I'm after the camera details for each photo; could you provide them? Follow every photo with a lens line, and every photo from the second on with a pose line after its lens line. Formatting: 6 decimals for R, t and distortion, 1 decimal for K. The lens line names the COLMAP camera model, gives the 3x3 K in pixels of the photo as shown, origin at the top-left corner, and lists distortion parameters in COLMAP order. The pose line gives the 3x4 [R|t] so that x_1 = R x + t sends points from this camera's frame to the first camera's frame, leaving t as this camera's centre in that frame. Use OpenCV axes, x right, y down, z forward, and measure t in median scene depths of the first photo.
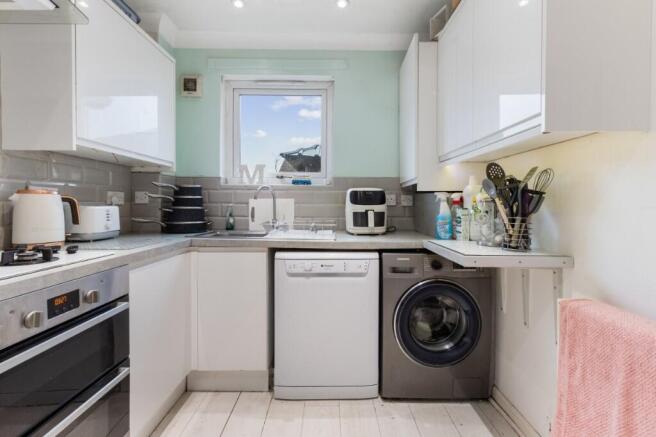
lens RADIAL K [[304.5, 0, 331.2], [0, 304.5, 208.4], [0, 0, 1]] dist [0.003972, 0.000693]
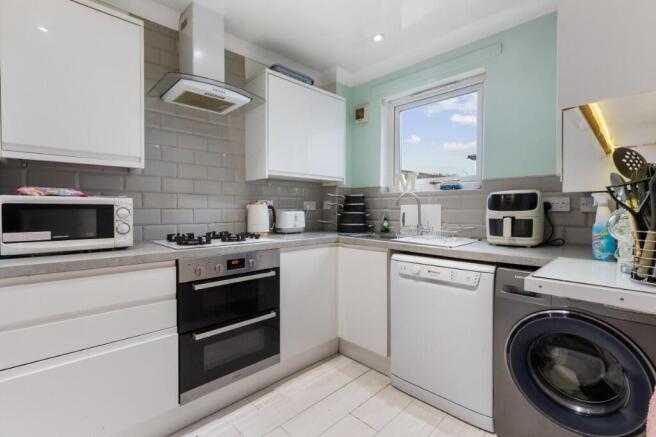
lens RADIAL K [[304.5, 0, 330.2], [0, 304.5, 215.1], [0, 0, 1]] dist [0.003972, 0.000693]
pose [[0.693912, 0.011338, -0.719971, 0.395832], [-0.007586, 0.999936, 0.008436, -0.002600], [0.720020, -0.000392, 0.693953, 0.058903]]
